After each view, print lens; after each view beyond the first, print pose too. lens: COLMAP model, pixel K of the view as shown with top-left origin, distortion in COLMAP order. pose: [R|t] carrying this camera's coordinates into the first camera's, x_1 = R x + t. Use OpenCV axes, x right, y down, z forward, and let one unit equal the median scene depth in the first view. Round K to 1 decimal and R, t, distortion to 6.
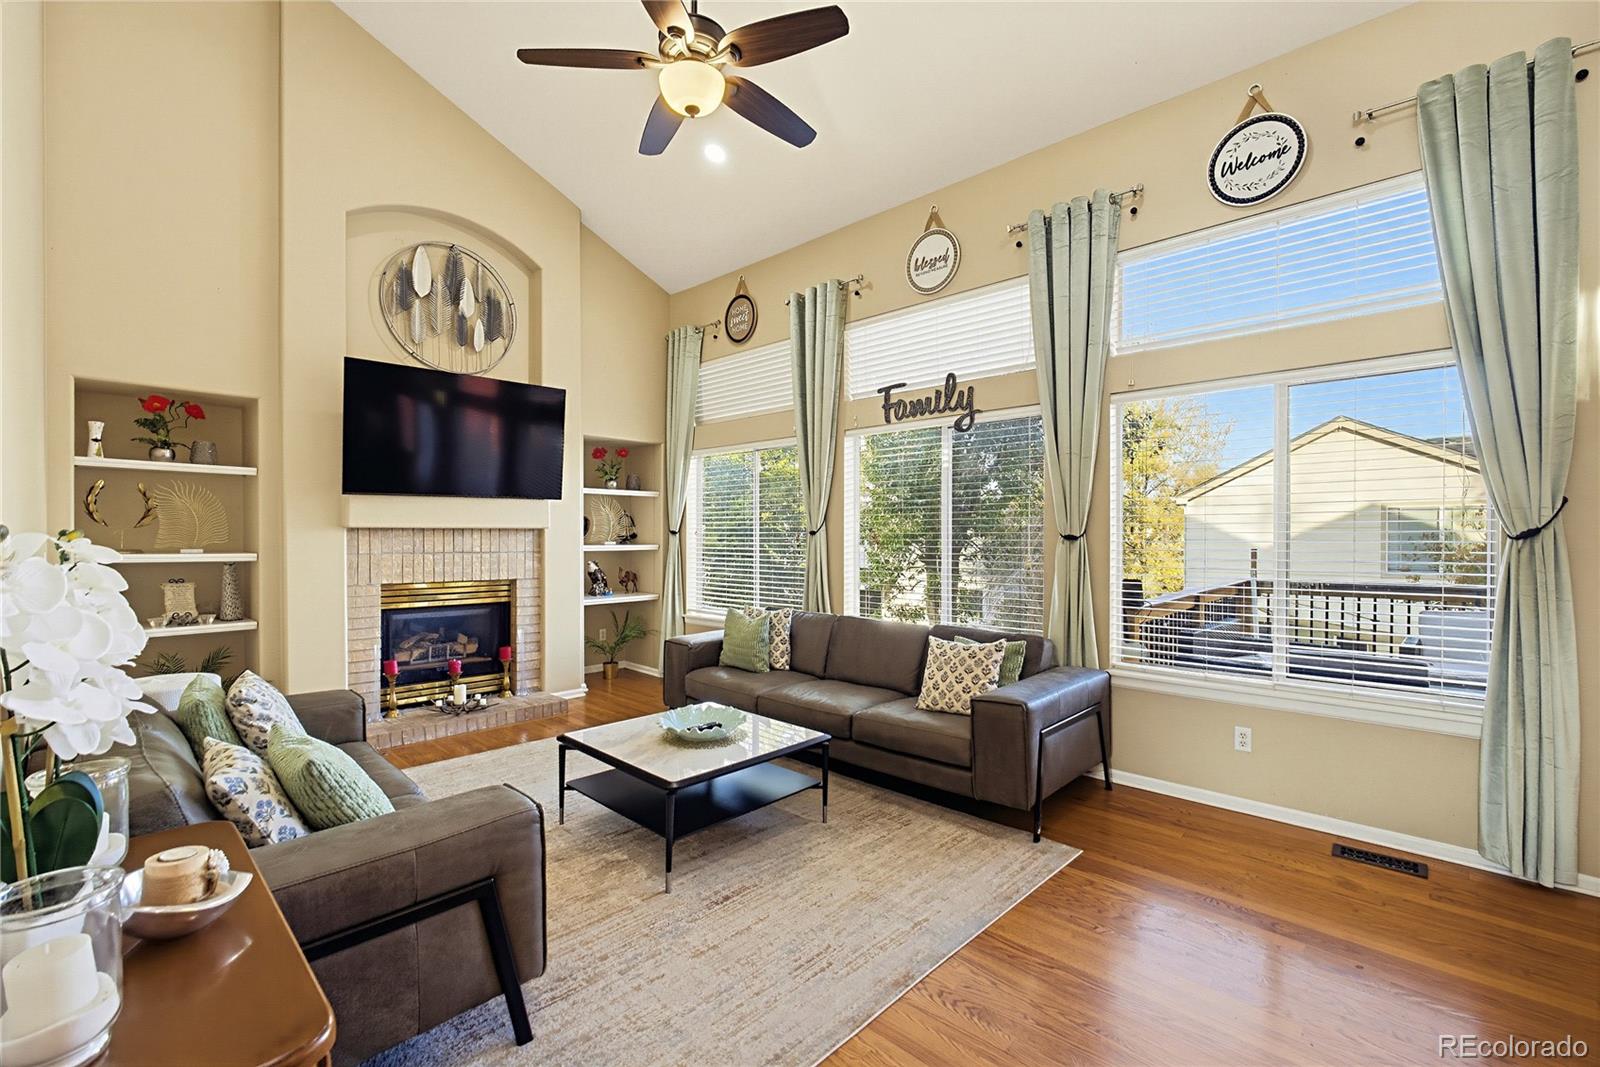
lens RADIAL K [[679.9, 0, 801.0], [0, 679.9, 540.4], [0, 0, 1]] dist [-0.010422, 0.000208]
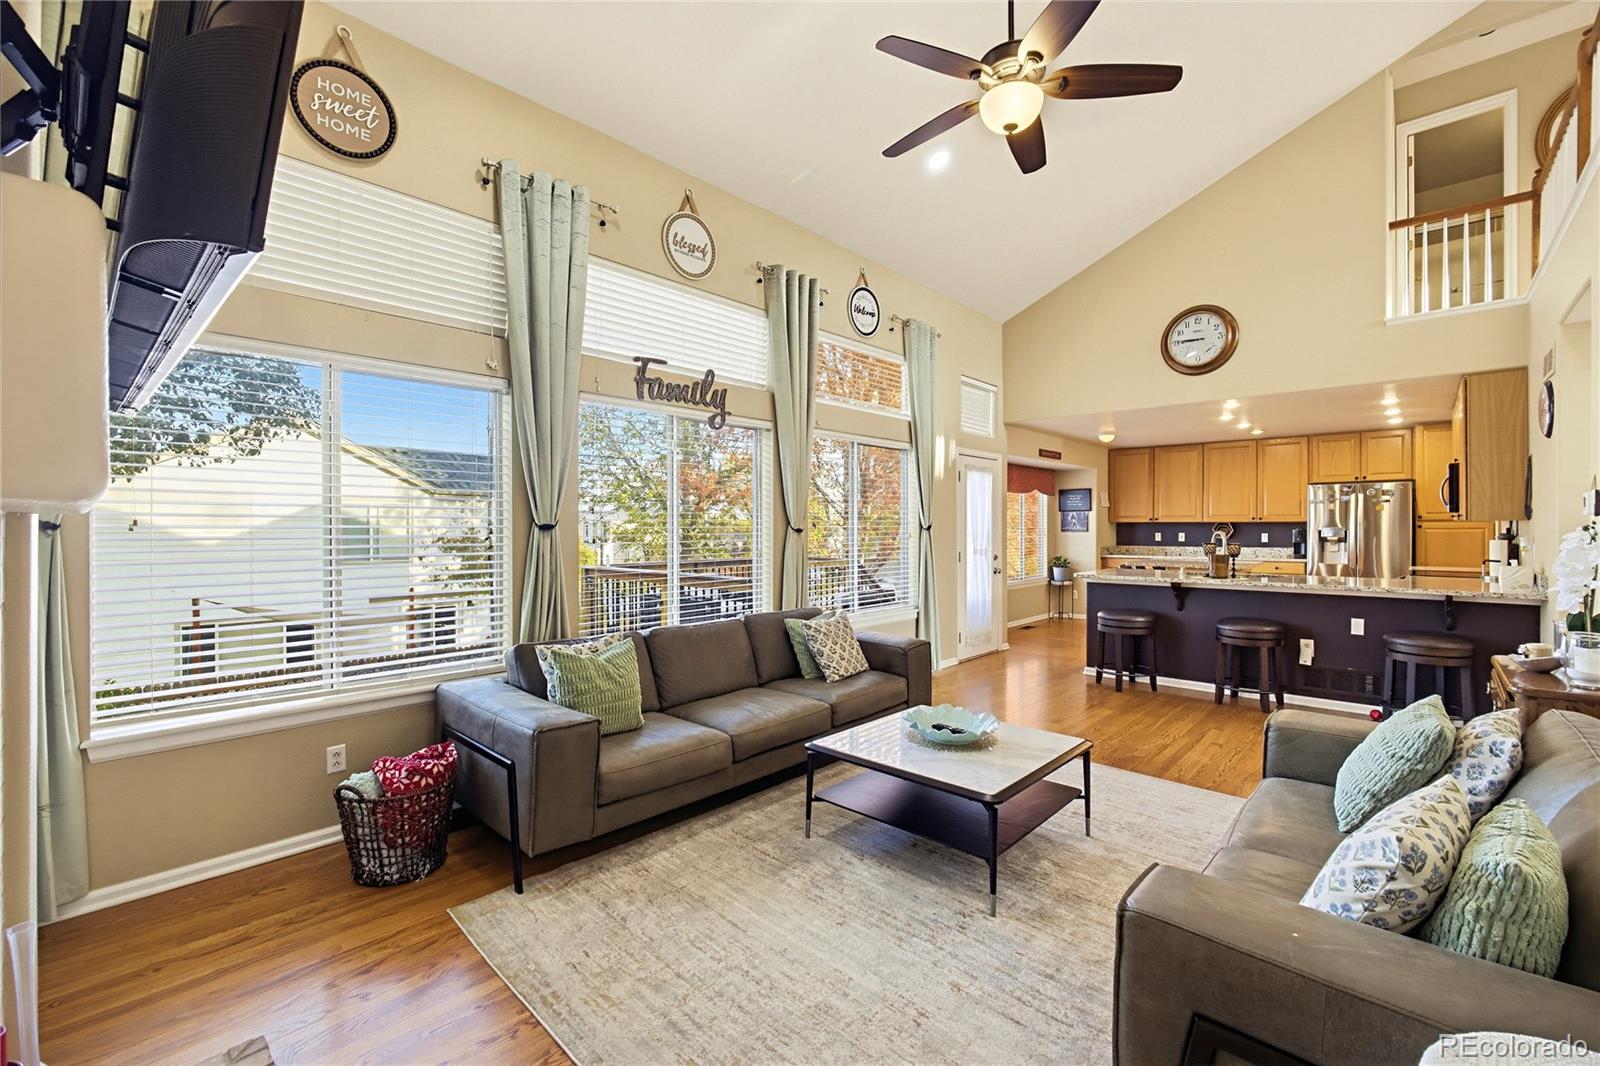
lens RADIAL K [[687.9, 0, 803.8], [0, 687.9, 523.4], [0, 0, 1]] dist [0.001624, 0.000422]
pose [[-0.011729, 0.002094, 0.999929, -0.771813], [0.009618, 0.999952, -0.001981, -0.012294], [-0.999885, 0.009594, -0.011748, 0.835587]]
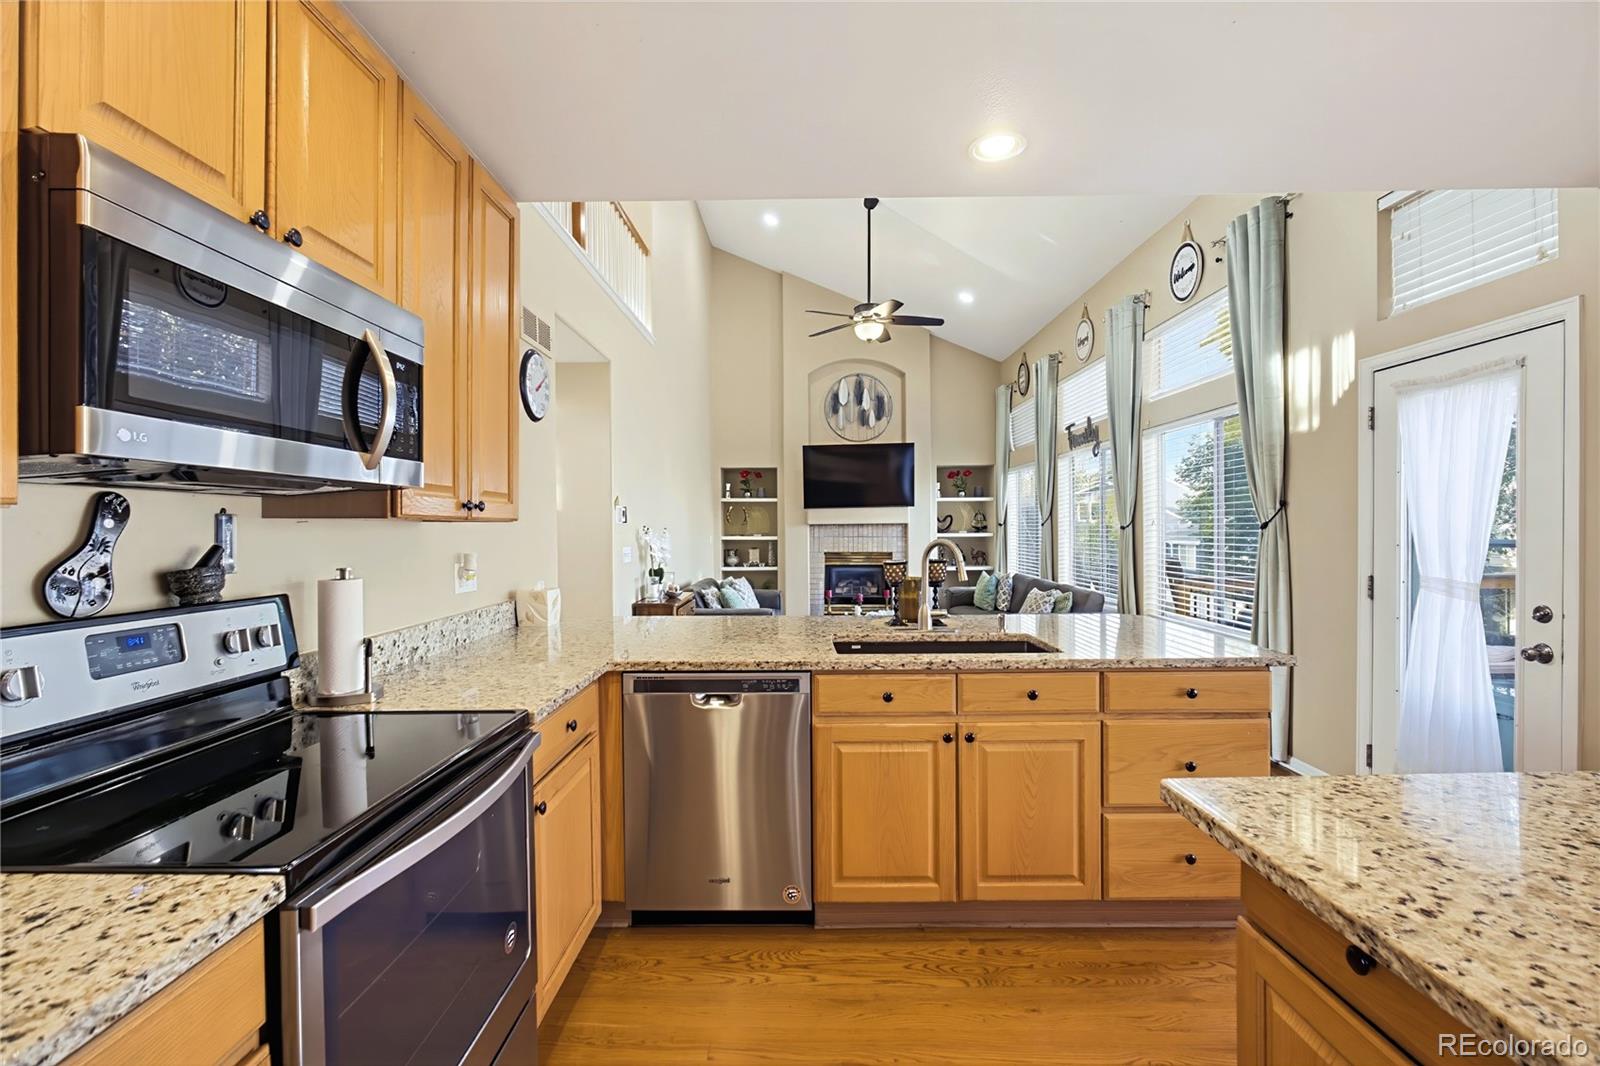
lens RADIAL K [[673.9, 0, 796.6], [0, 673.9, 527.8], [0, 0, 1]] dist [-0.010300, 0.000253]
pose [[0.676325, -0.004767, -0.736588, 0.826345], [0.003075, 0.999989, -0.003648, -0.001255], [0.736597, 0.000202, 0.676332, -0.435682]]
